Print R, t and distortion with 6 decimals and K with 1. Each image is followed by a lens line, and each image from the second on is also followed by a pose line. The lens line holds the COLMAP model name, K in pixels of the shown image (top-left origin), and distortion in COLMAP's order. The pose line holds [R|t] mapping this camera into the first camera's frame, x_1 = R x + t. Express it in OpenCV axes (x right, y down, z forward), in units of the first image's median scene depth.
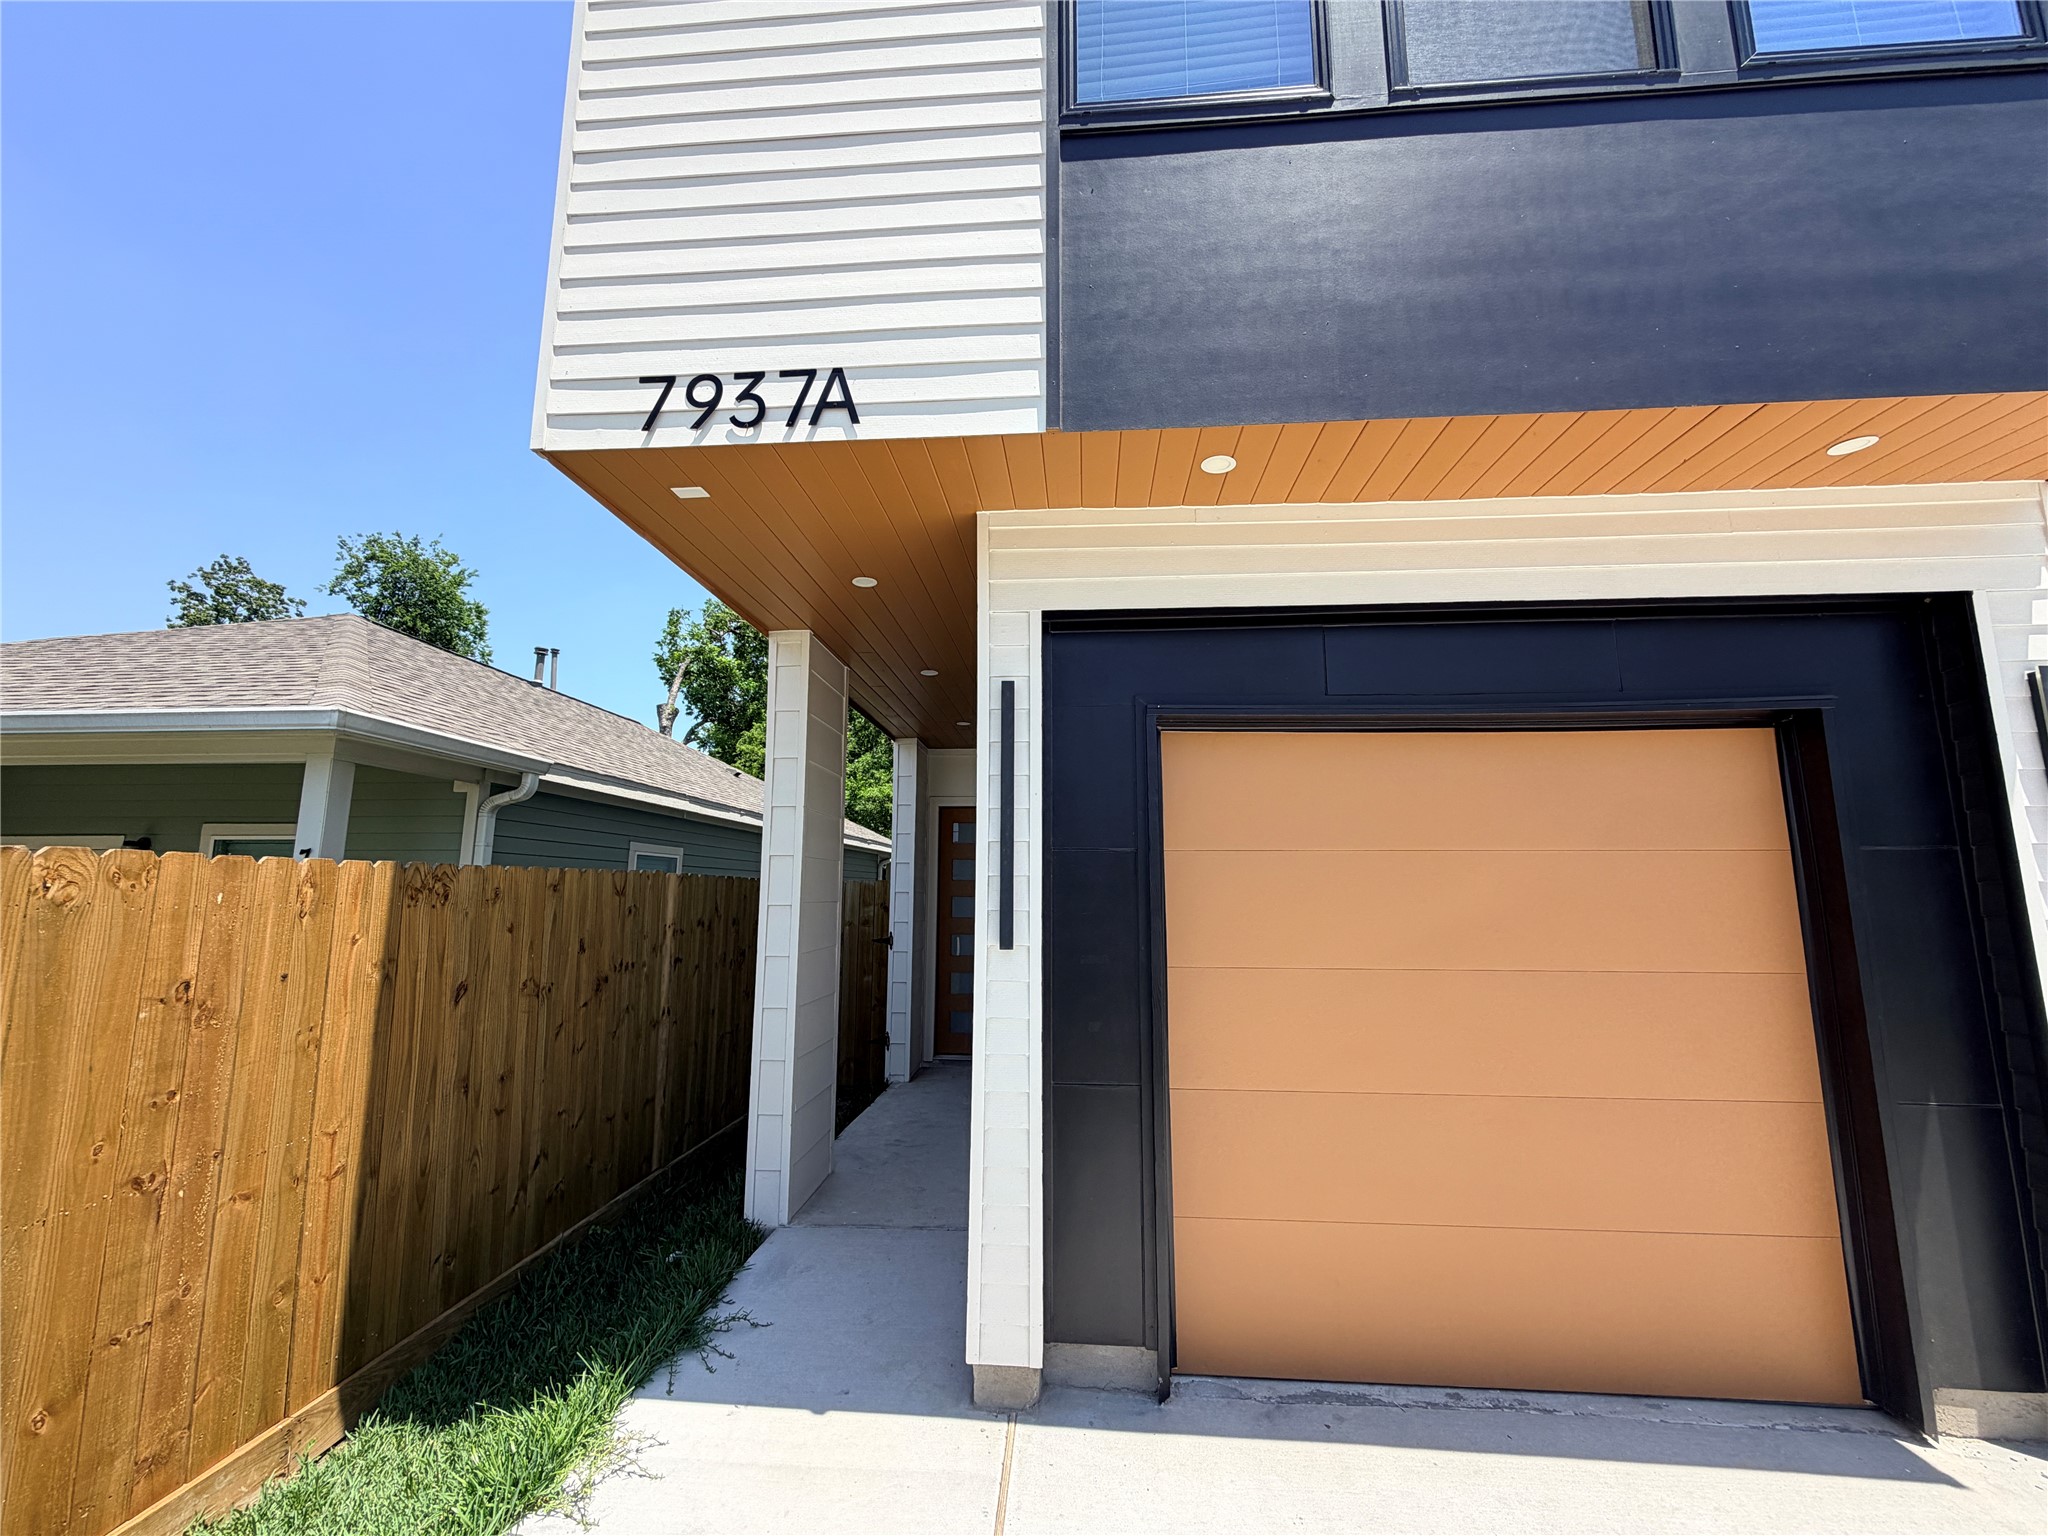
lens RADIAL K [[815.5, 0, 1020.9], [0, 815.5, 767.4], [0, 0, 1]] dist [-0.000239, 0.000219]
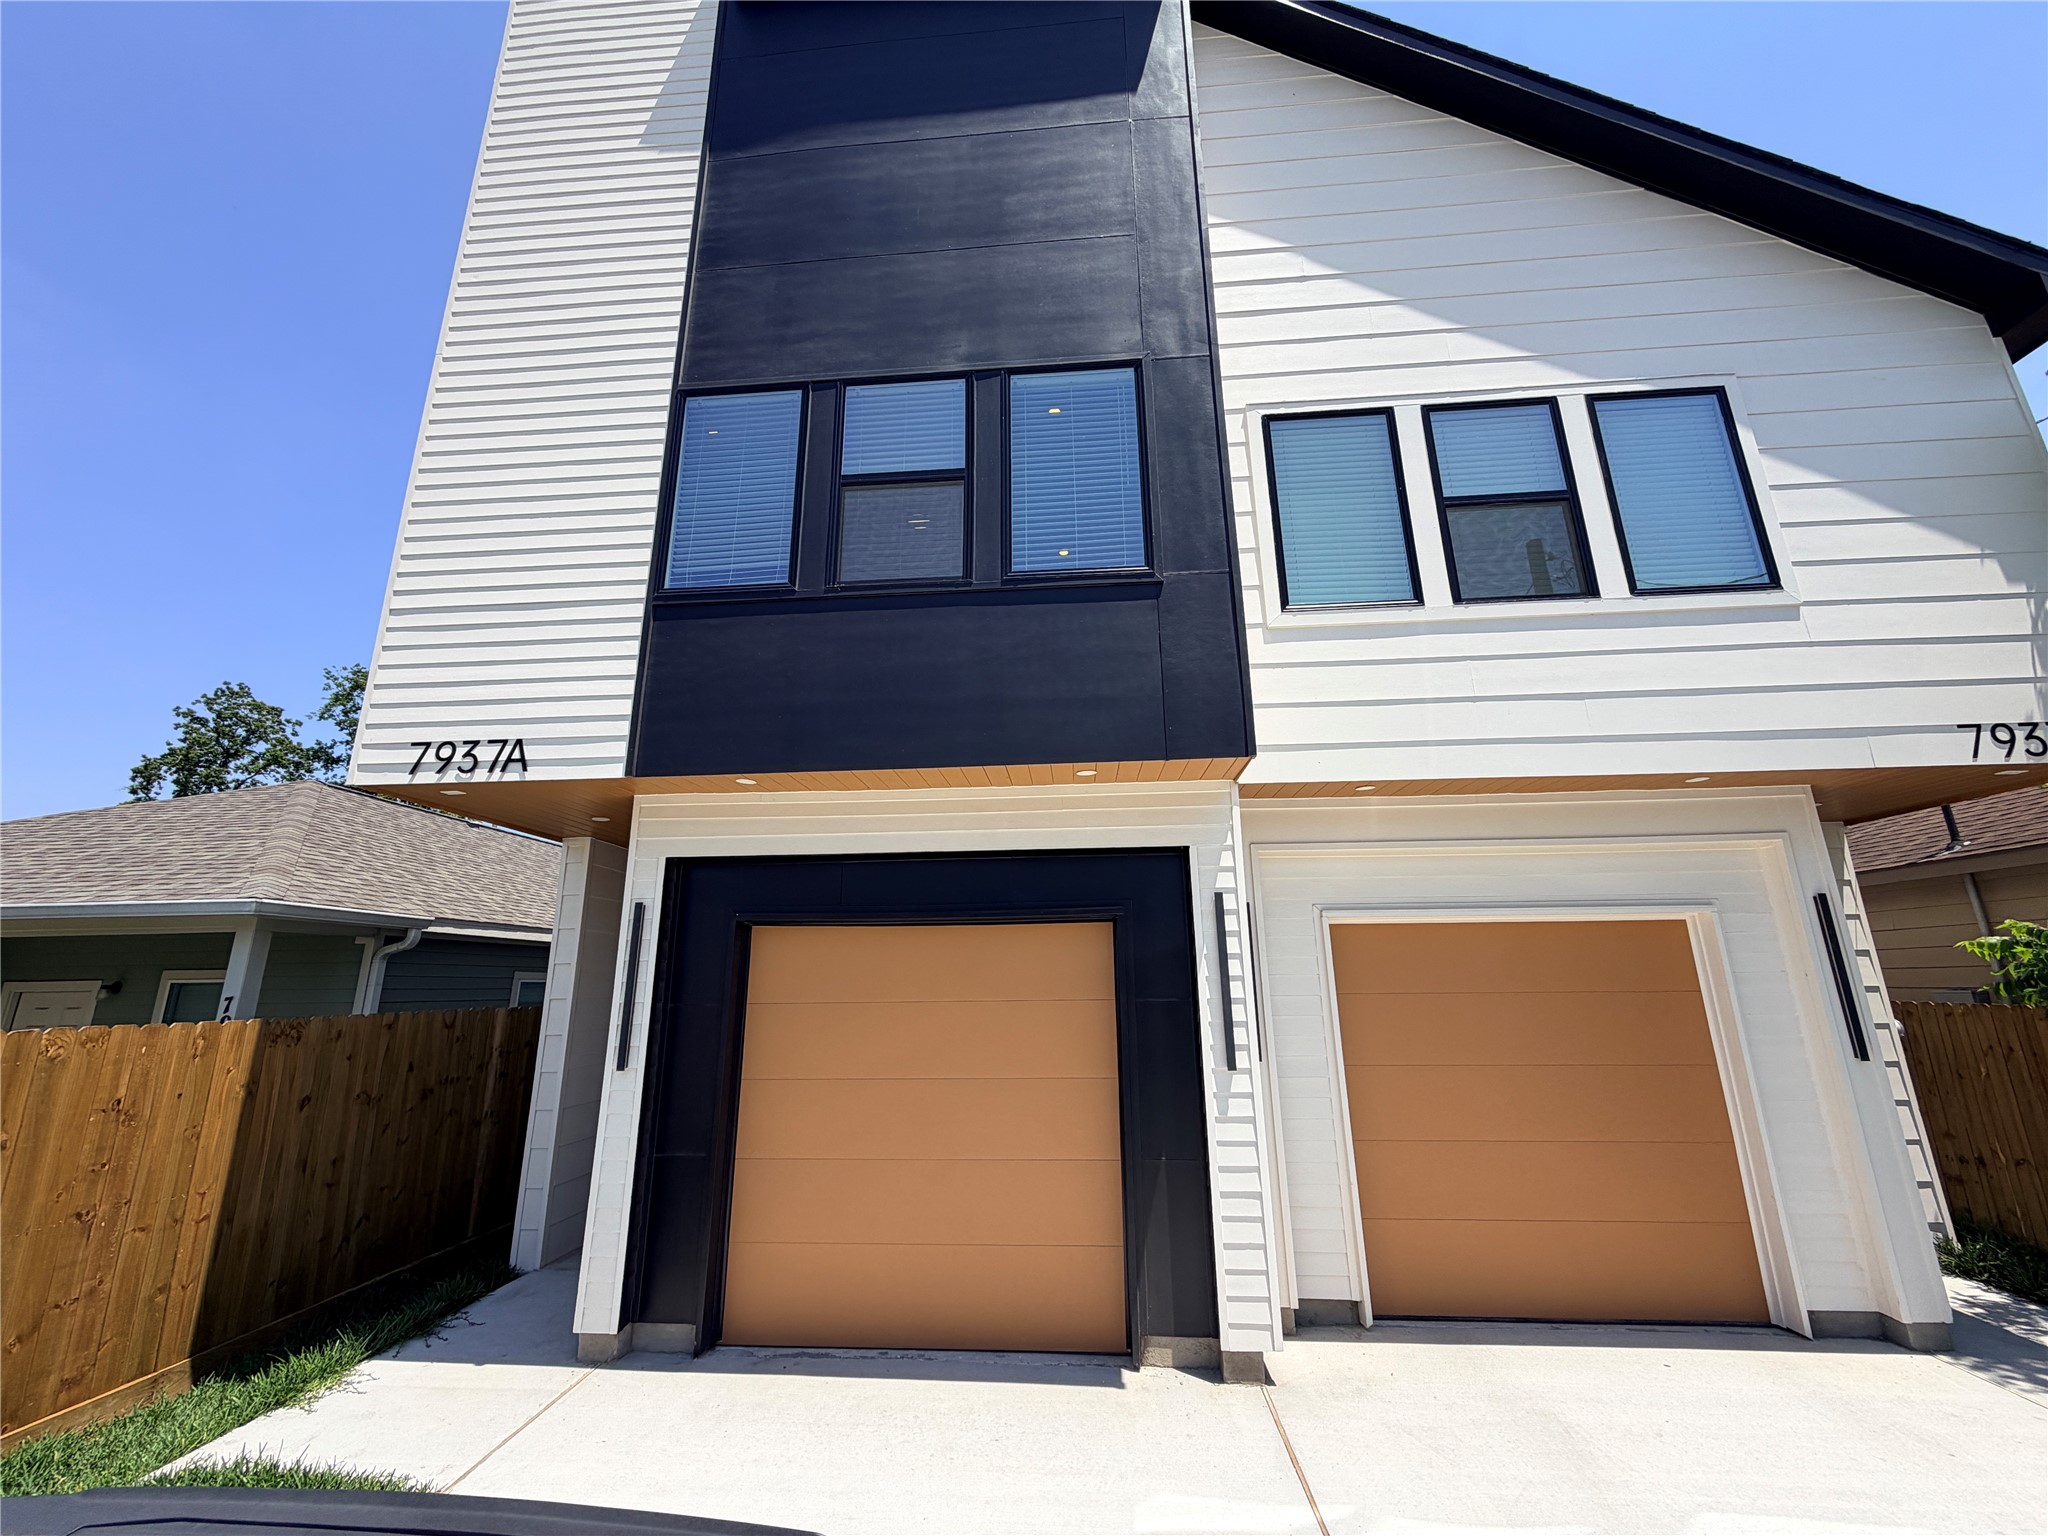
lens RADIAL K [[815.5, 0, 1020.7], [0, 815.5, 769.2], [0, 0, 1]] dist [-0.000239, 0.000219]
pose [[0.999892, -0.014655, 0.001473, 0.823895], [0.014729, 0.994270, -0.105881, -0.204322], [0.000087, 0.105892, 0.994378, -0.732241]]
